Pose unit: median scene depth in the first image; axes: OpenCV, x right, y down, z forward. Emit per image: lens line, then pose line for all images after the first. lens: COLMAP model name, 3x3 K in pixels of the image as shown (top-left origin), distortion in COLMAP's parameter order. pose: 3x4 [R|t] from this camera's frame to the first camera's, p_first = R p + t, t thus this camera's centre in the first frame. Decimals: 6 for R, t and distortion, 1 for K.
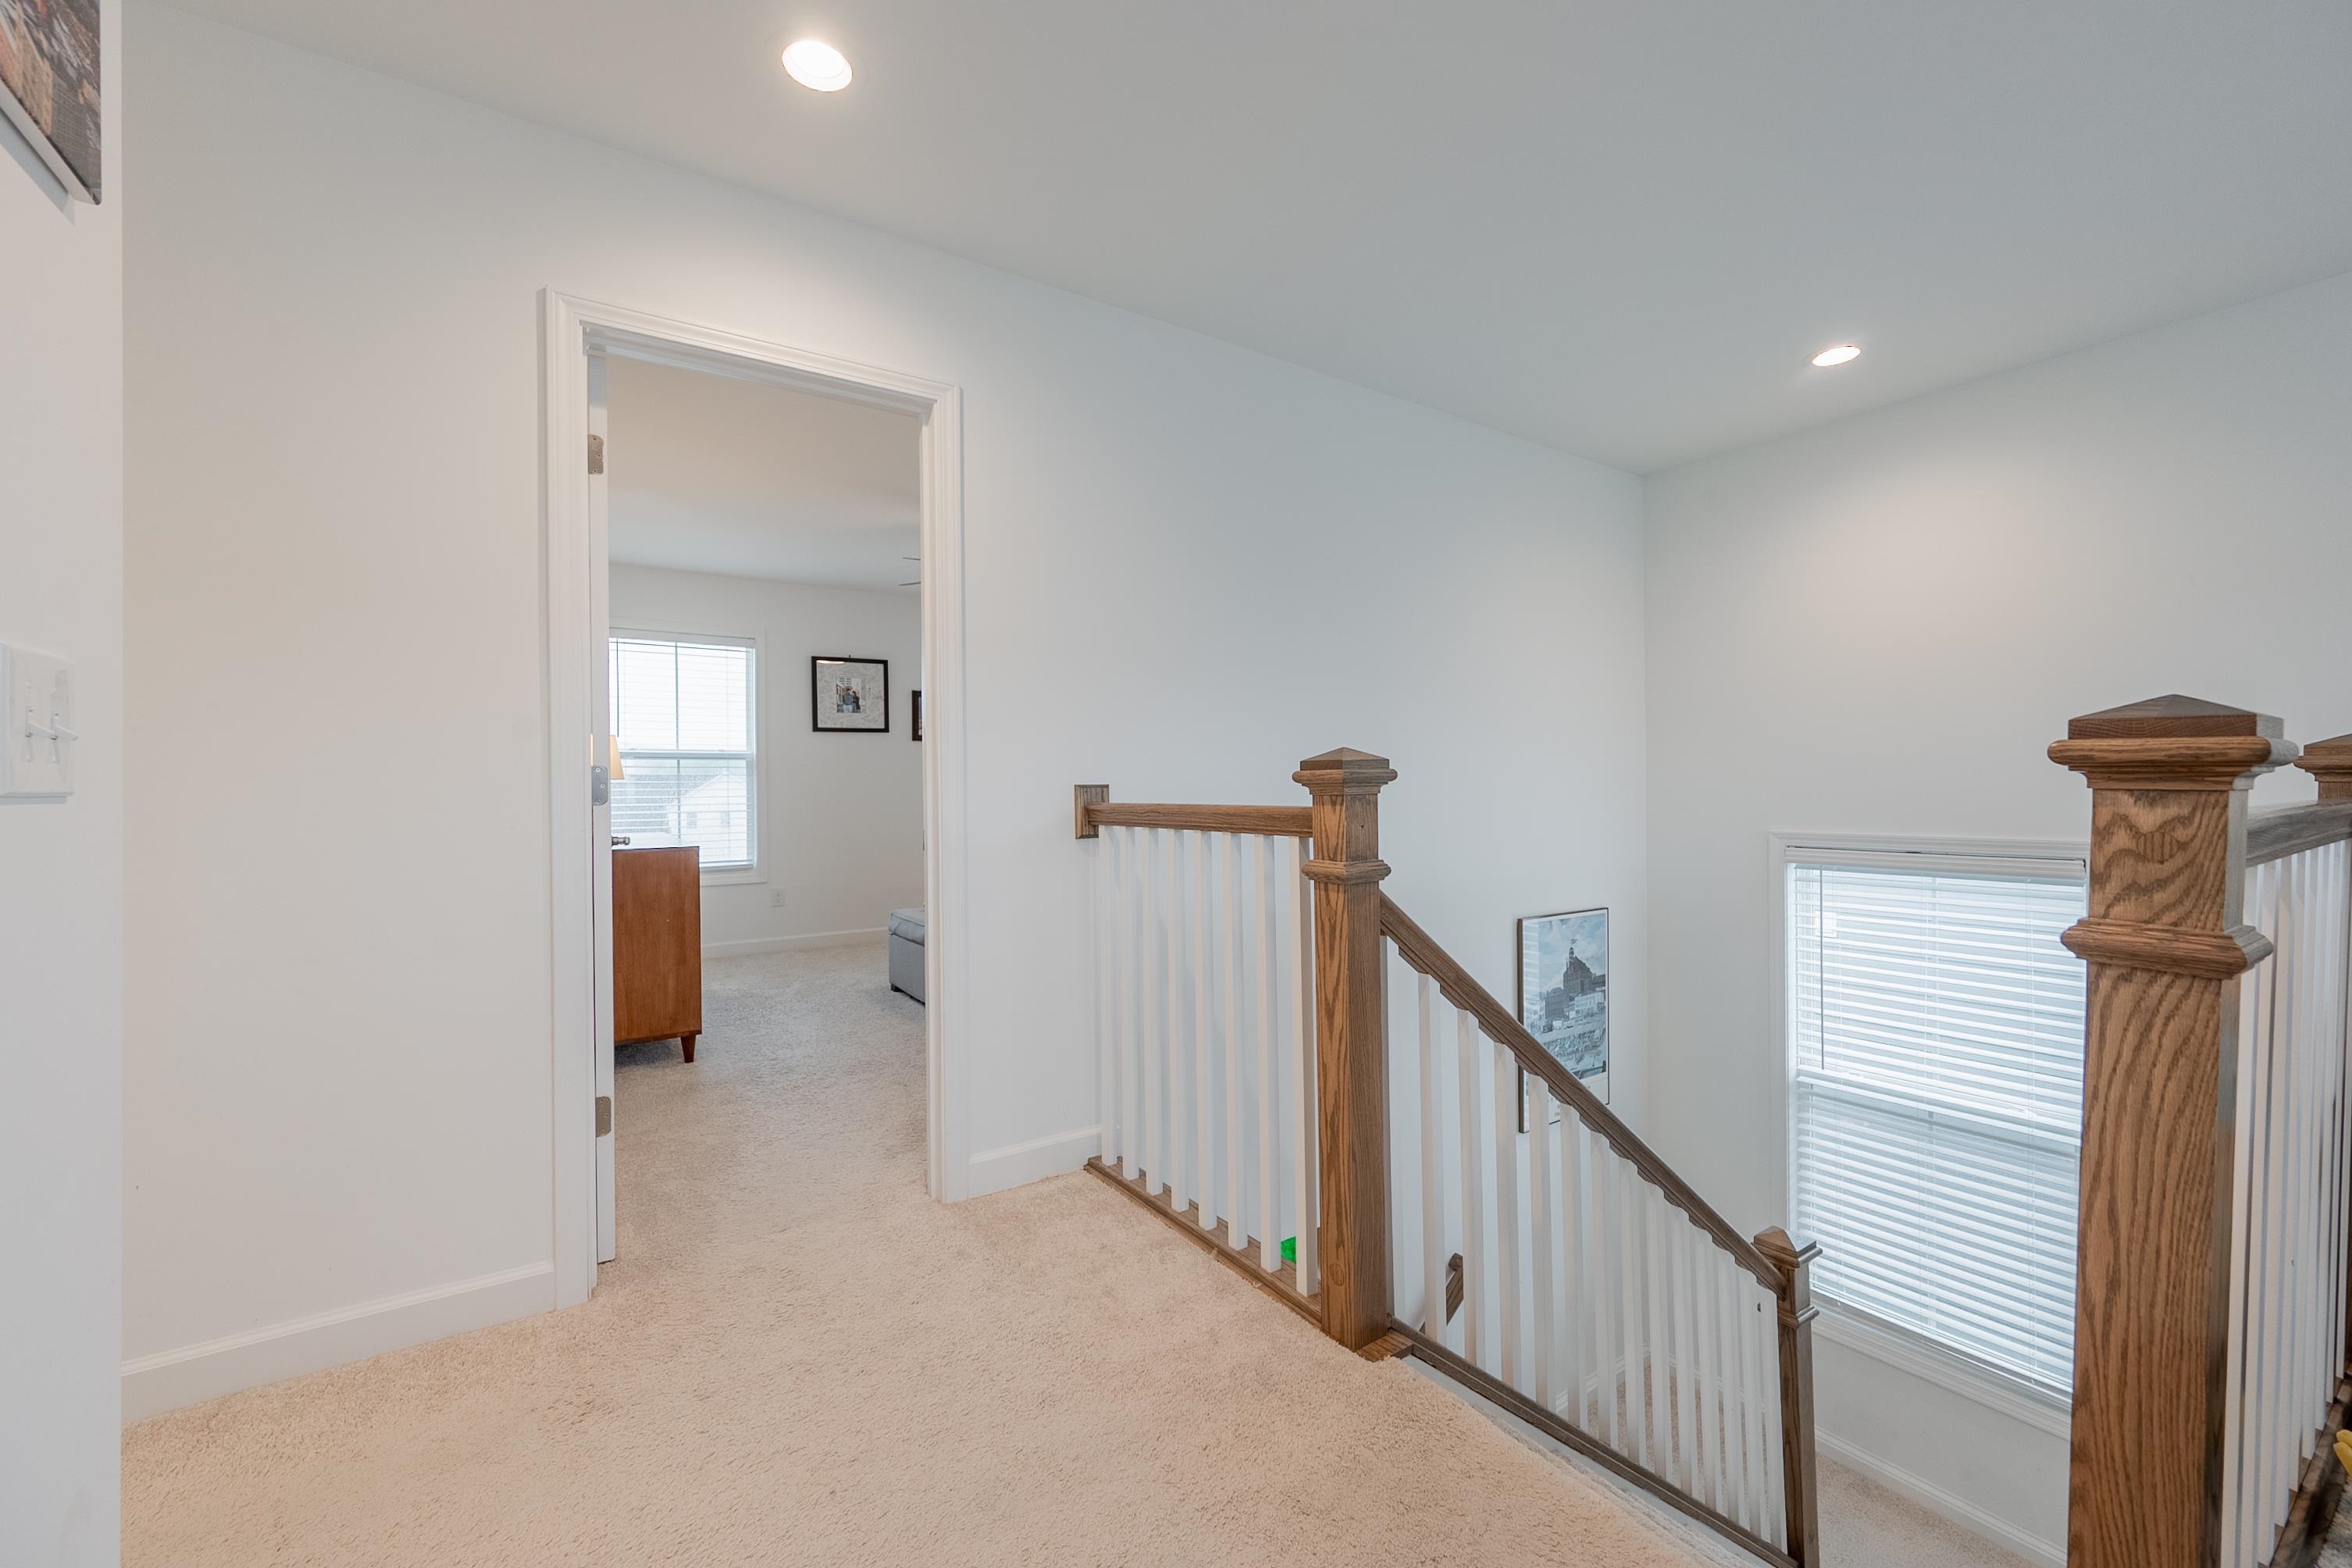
lens RADIAL K [[943.2, 0, 1182.7], [0, 943.2, 781.1], [0, 0, 1]] dist [0.000366, 0.001082]
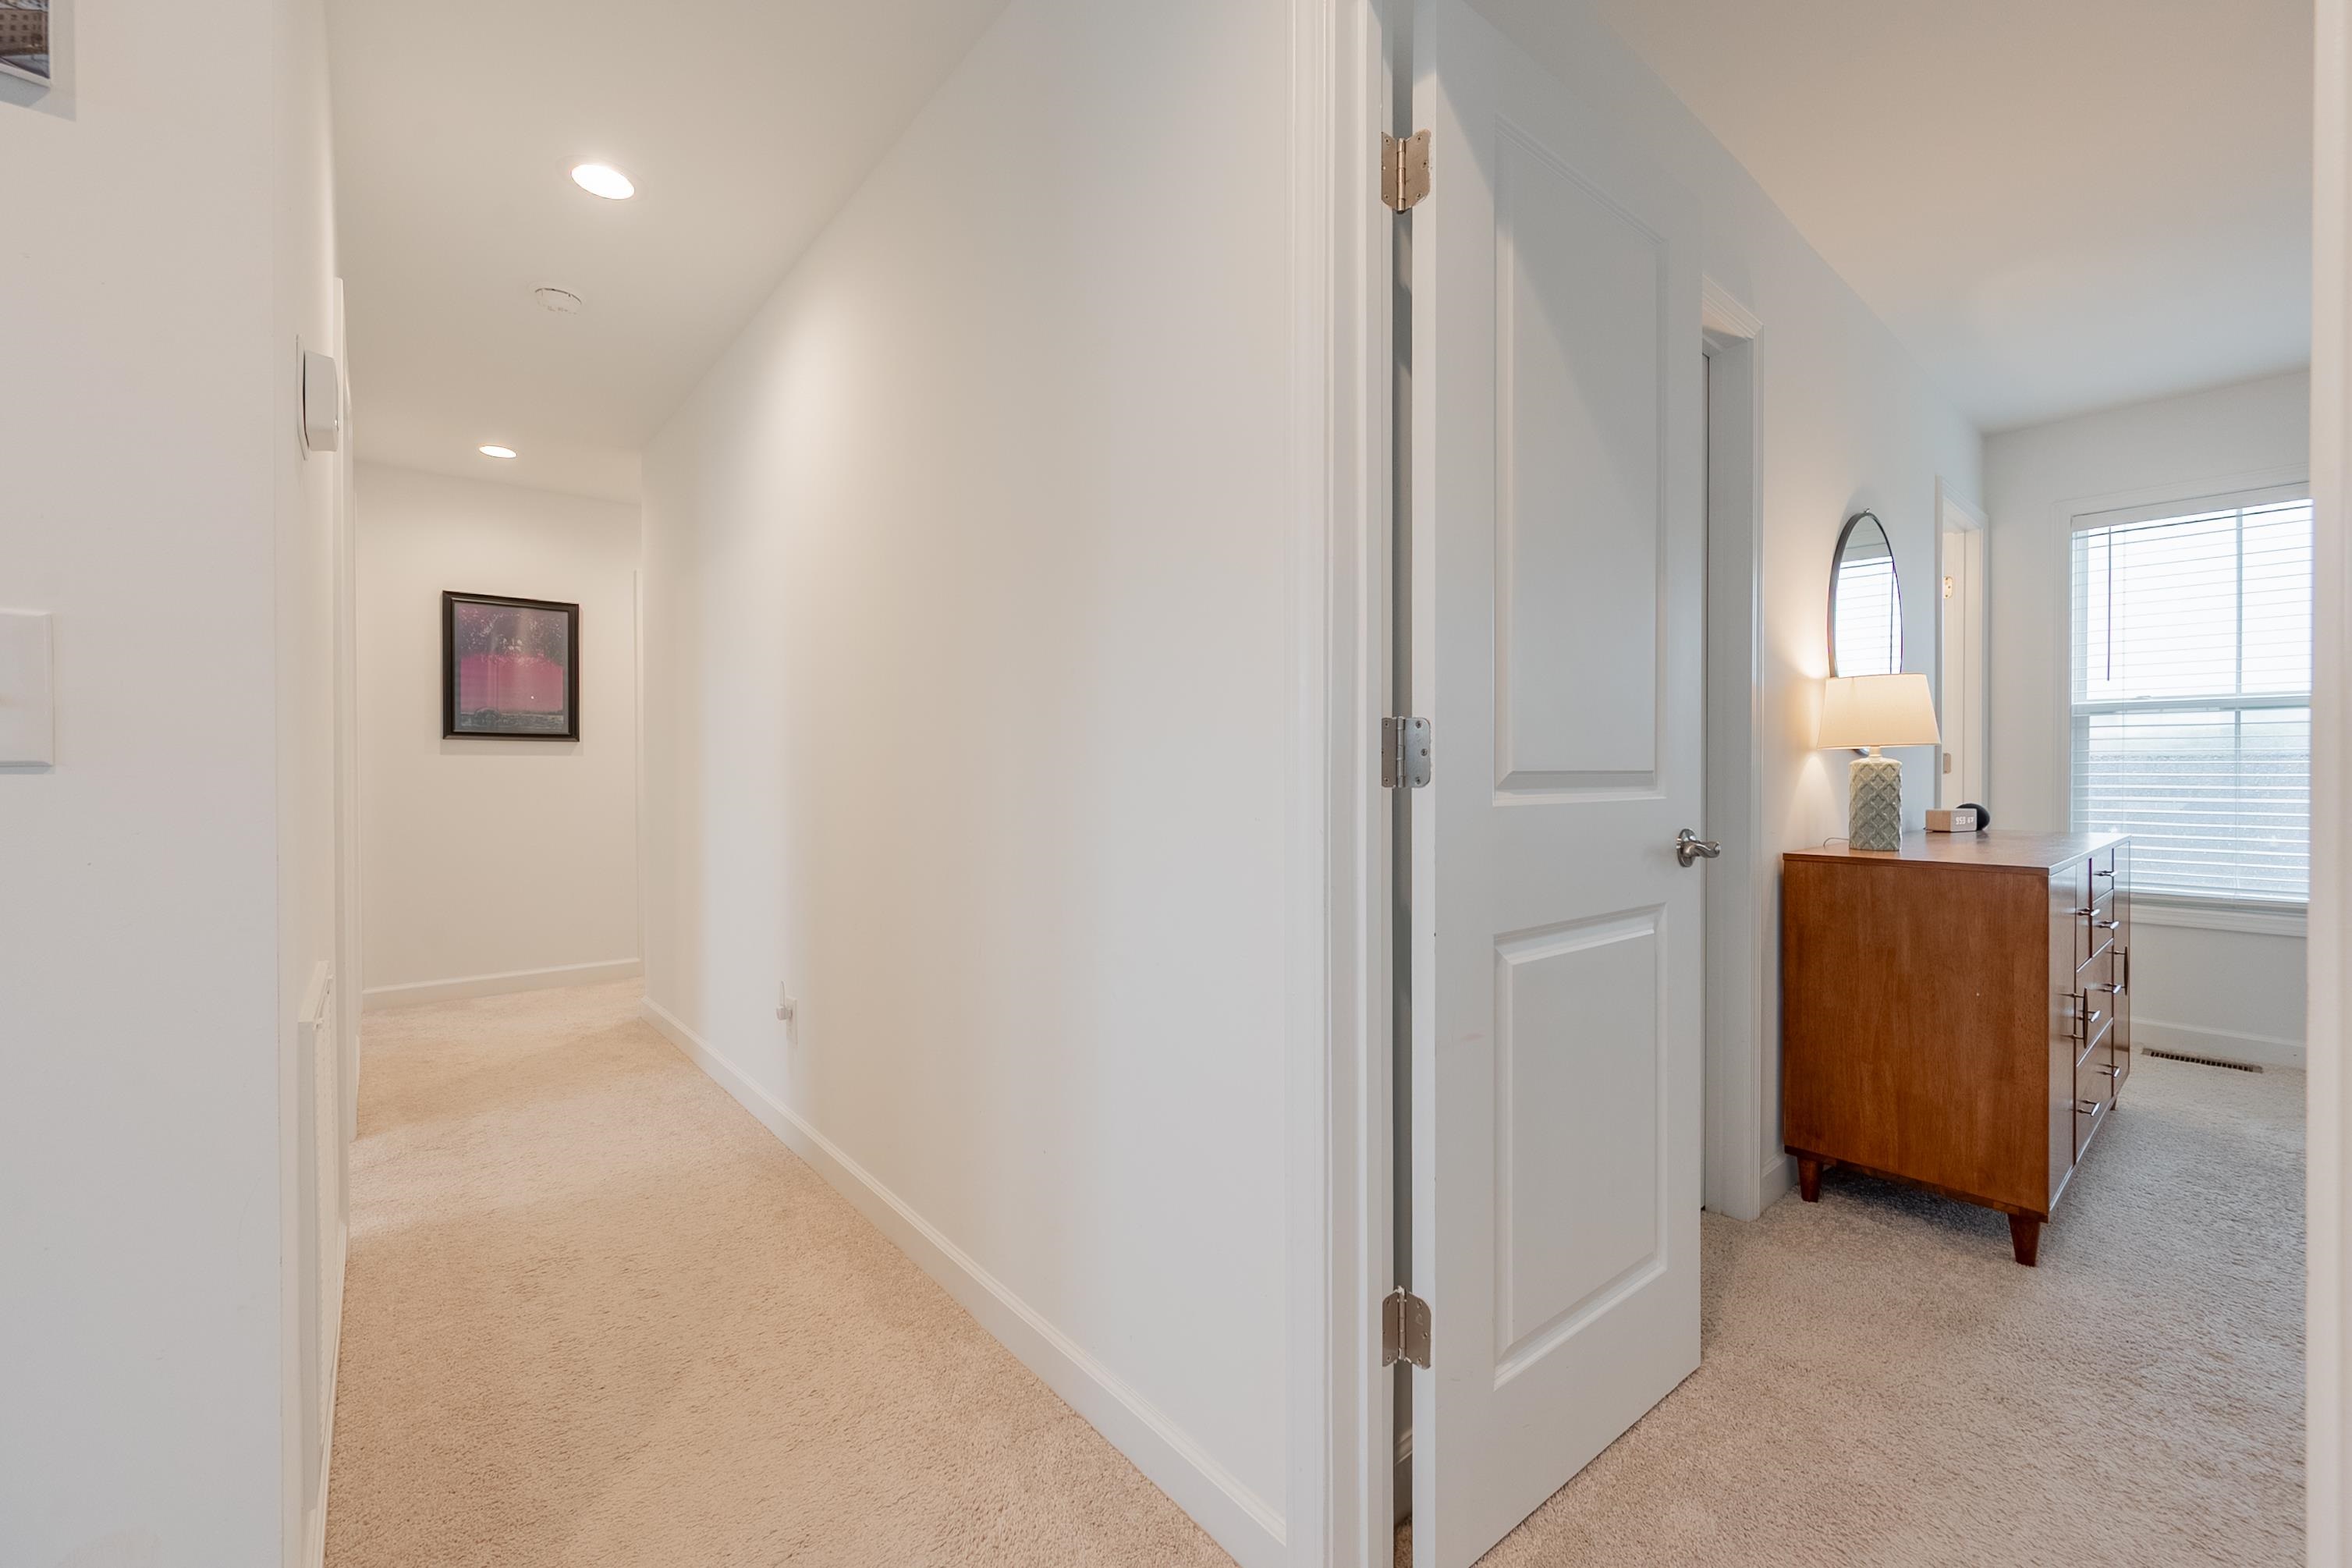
lens RADIAL K [[943.2, 0, 1181.1], [0, 943.2, 772.0], [0, 0, 1]] dist [0.000366, 0.001082]
pose [[0.112897, 0.016200, -0.993475, -0.024595], [0.004788, 0.999847, 0.016848, 0.001760], [0.993595, -0.006659, 0.112802, 0.275988]]
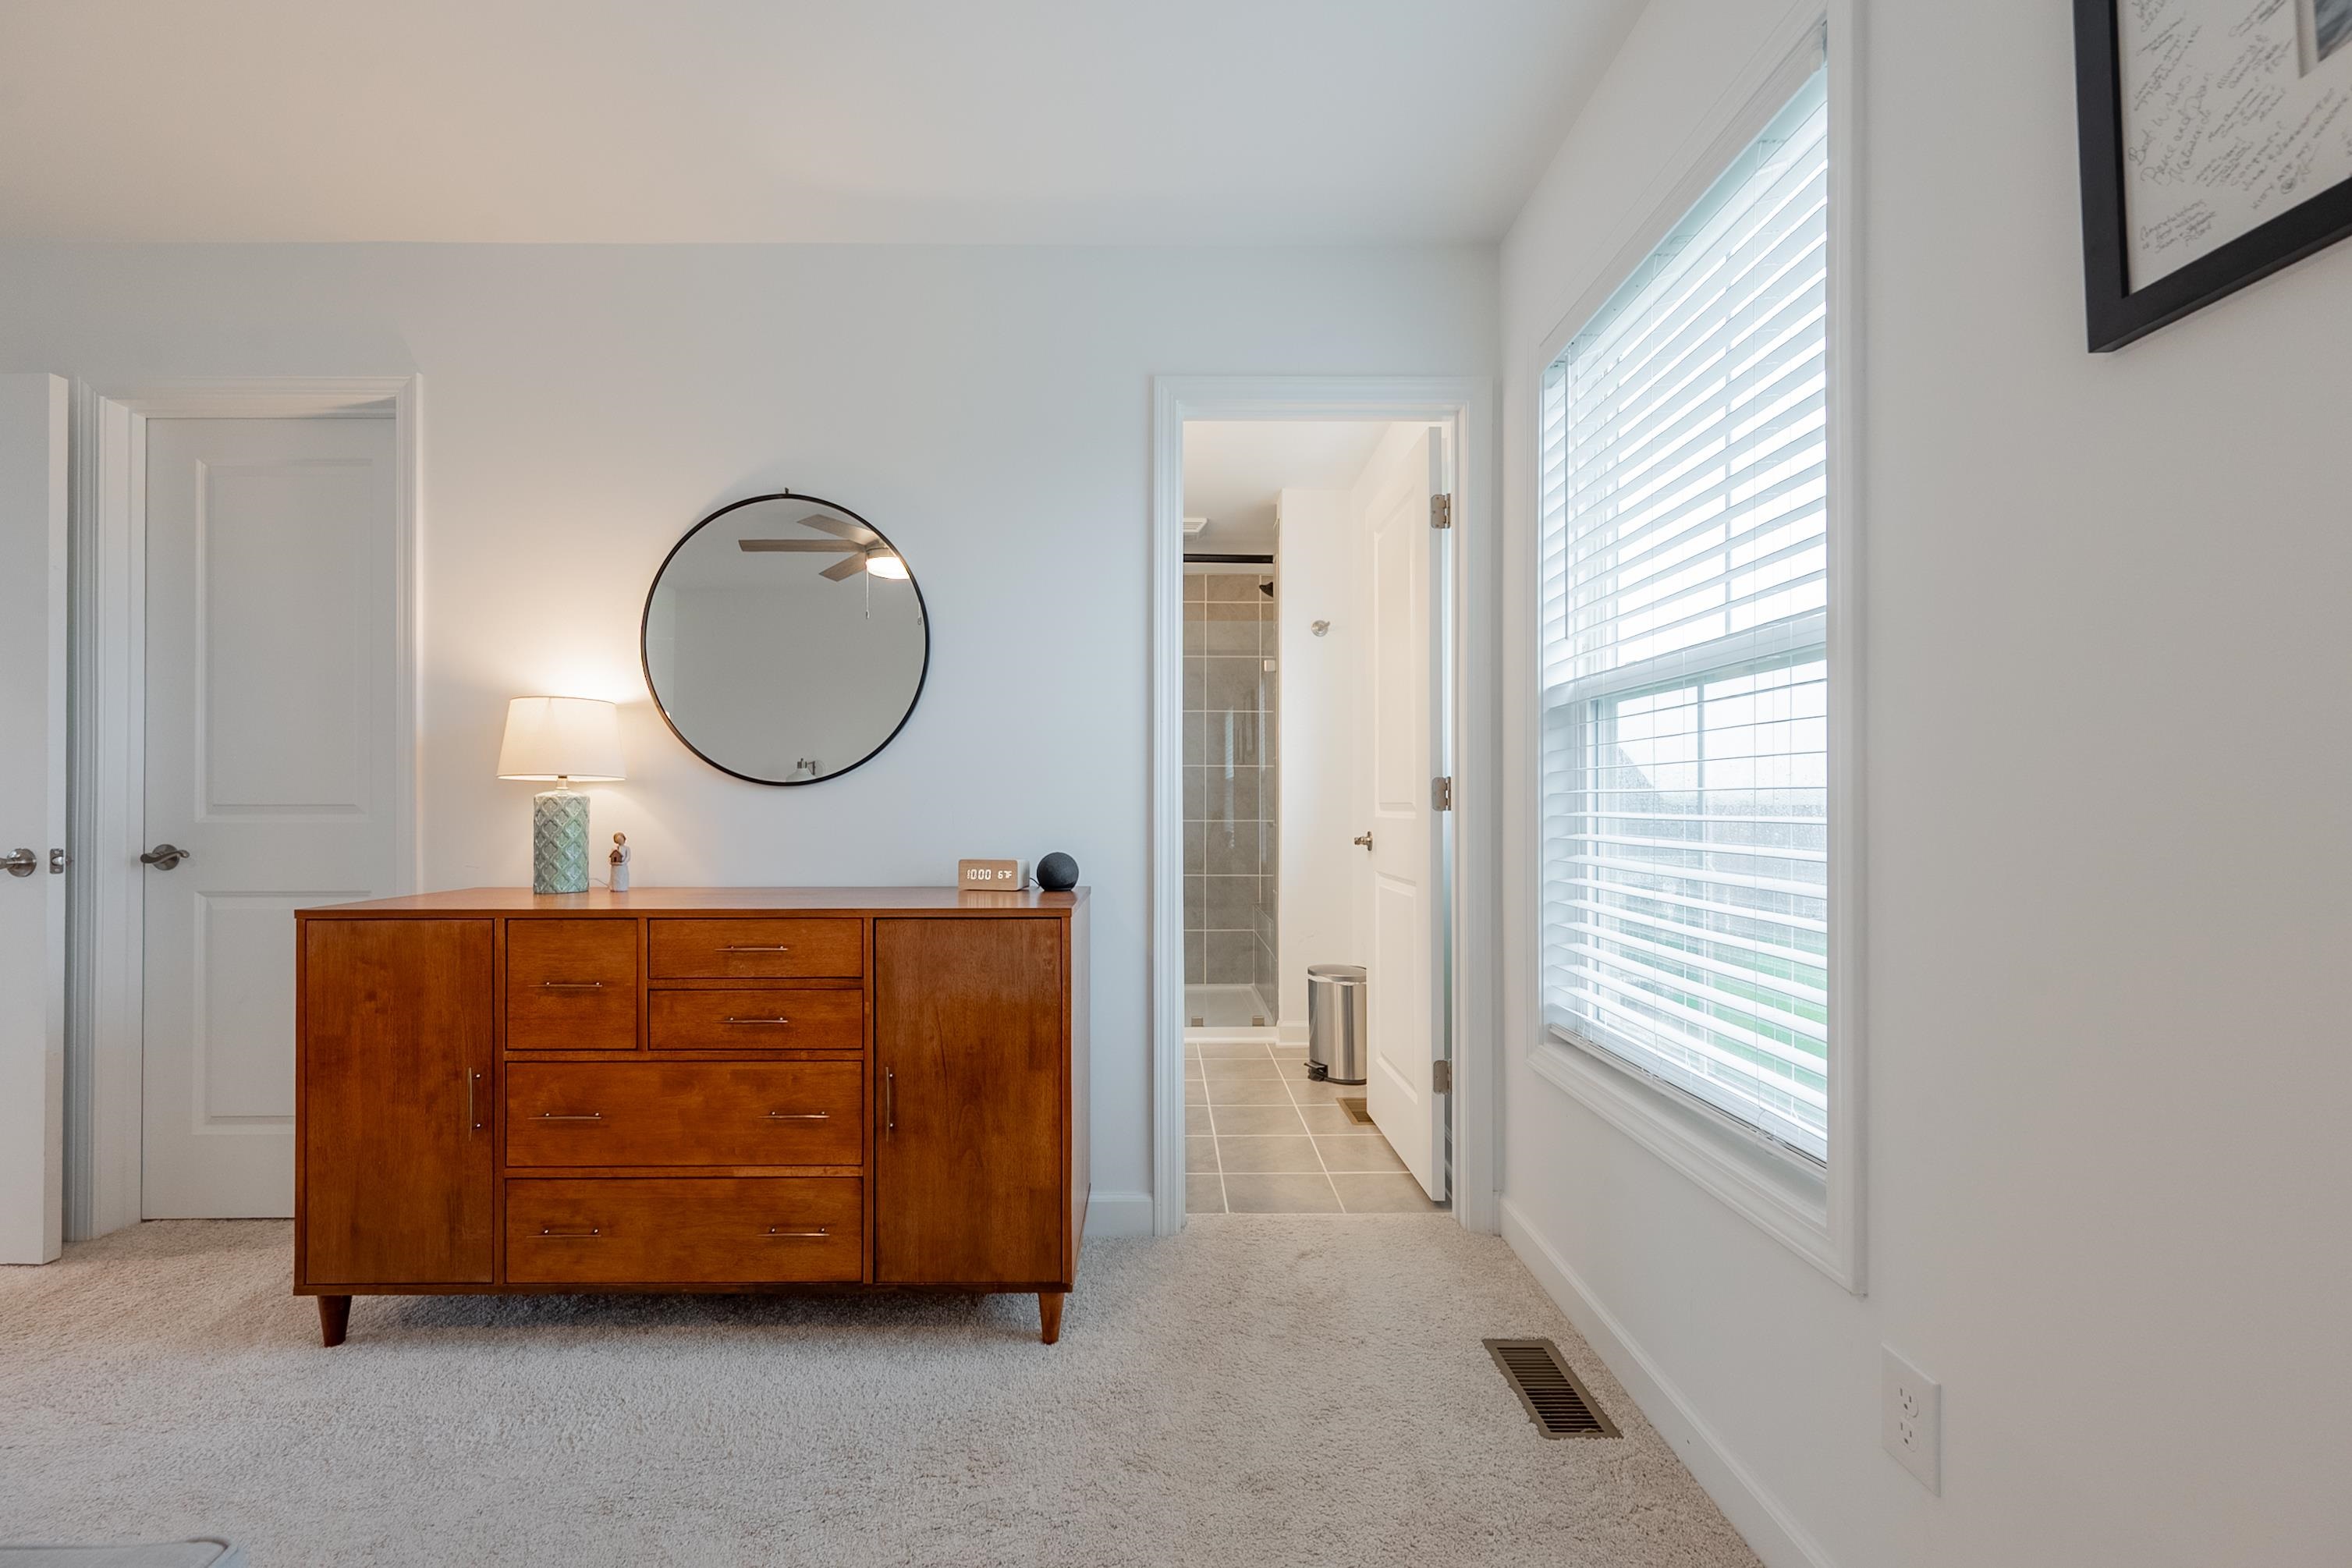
lens RADIAL K [[943.2, 0, 1163.1], [0, 943.2, 801.2], [0, 0, 1]] dist [0.000366, 0.001082]
pose [[-0.562160, 0.008894, -0.826981, -0.214518], [0.012322, 0.999921, 0.002378, 0.009733], [0.826937, -0.008853, -0.562225, 0.995853]]
